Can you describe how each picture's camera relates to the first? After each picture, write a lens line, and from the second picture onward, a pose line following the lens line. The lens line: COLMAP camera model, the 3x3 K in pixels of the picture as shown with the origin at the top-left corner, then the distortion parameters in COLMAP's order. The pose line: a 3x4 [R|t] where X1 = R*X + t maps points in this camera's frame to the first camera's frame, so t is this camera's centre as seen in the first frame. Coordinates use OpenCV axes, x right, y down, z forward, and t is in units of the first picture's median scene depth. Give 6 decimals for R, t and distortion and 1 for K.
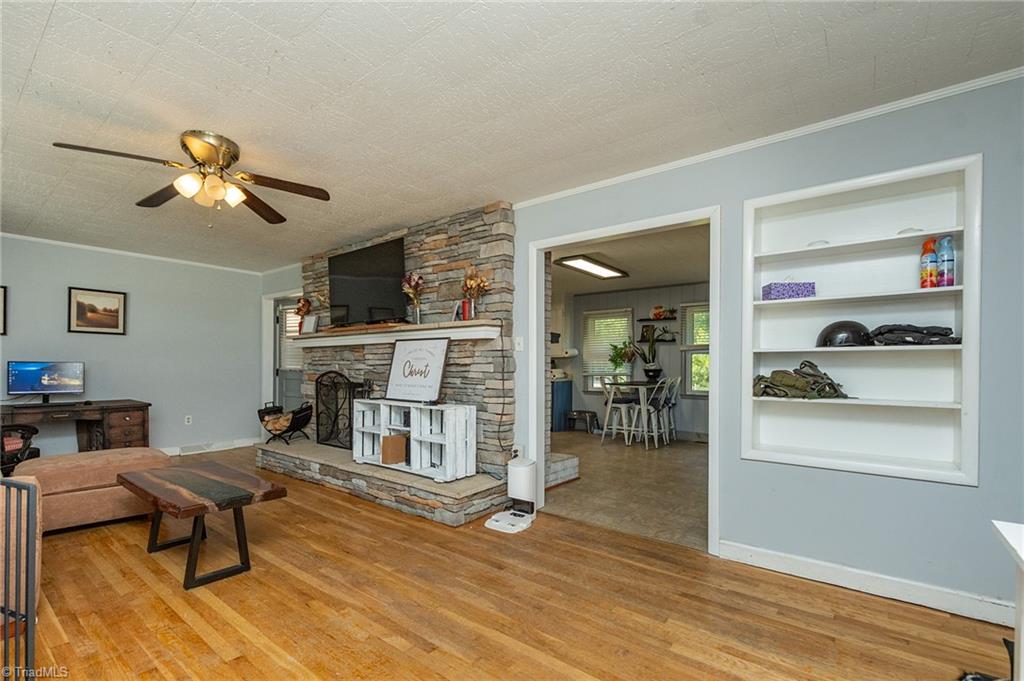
lens RADIAL K [[477.0, 0, 492.6], [0, 477.0, 360.4], [0, 0, 1]] dist [-0.001145, -0.000512]
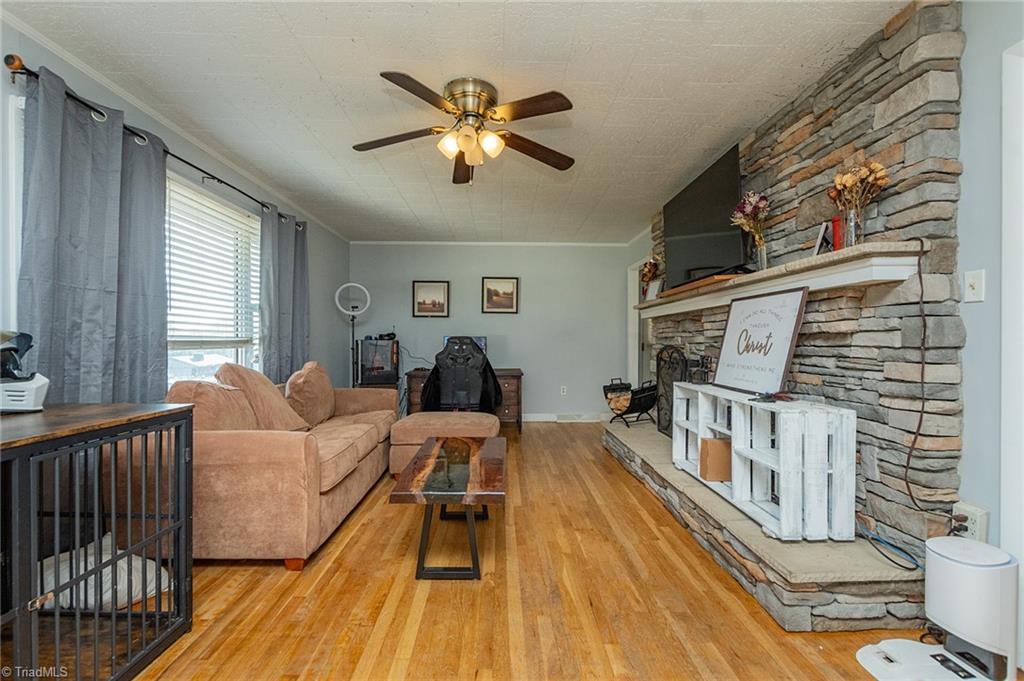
lens RADIAL K [[454.8, 0, 511.2], [0, 454.8, 342.6], [0, 0, 1]] dist [0.001465, -0.000272]
pose [[0.660232, 0.002293, -0.751059, 0.088235], [0.005554, 0.999953, 0.007935, 0.013176], [0.751042, -0.009411, 0.660188, 0.366681]]
